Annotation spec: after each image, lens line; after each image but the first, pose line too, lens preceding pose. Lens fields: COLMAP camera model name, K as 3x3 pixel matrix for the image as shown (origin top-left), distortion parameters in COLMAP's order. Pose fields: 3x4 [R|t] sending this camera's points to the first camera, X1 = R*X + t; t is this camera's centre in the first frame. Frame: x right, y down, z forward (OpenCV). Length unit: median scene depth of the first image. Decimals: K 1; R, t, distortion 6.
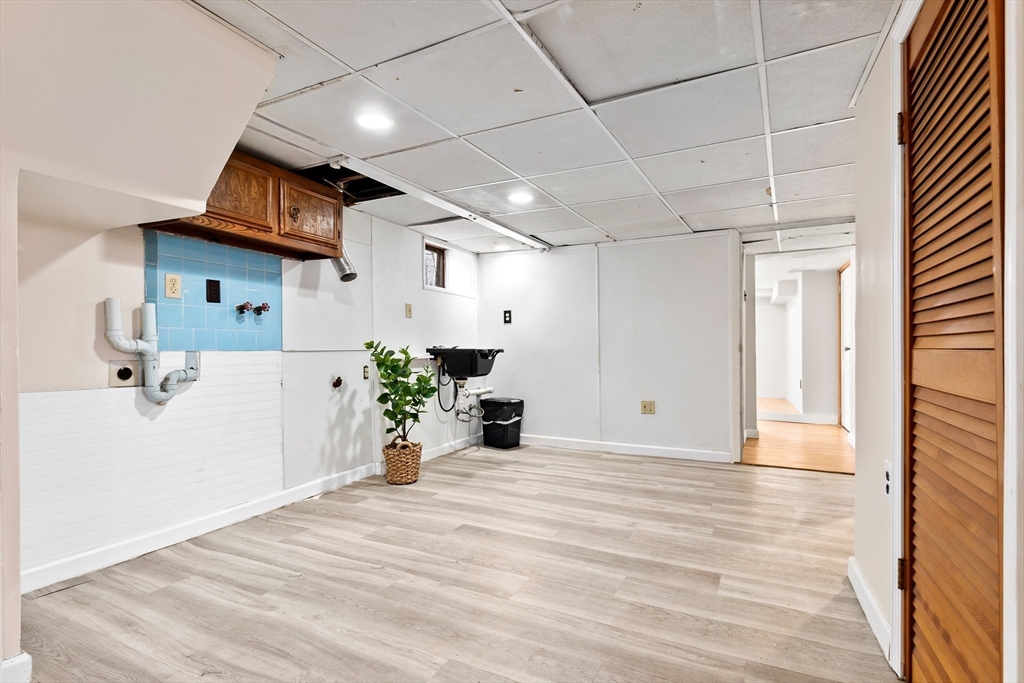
lens RADIAL K [[500.2, 0, 514.0], [0, 500.2, 350.6], [0, 0, 1]] dist [0.003098, -0.000025]
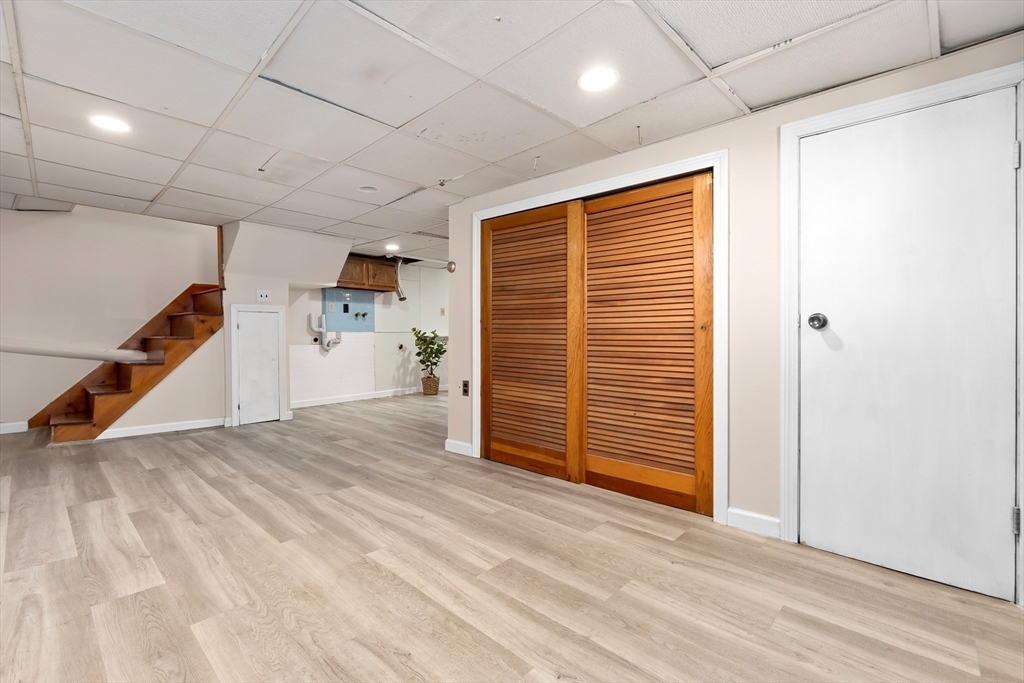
lens RADIAL K [[452.2, 0, 513.6], [0, 452.2, 343.8], [0, 0, 1]] dist [-0.004885, 0.000726]
pose [[0.961703, 0.009909, -0.273916, 0.826831], [-0.003768, 0.999730, 0.022936, 0.004814], [0.274069, -0.021025, 0.961480, -0.950781]]
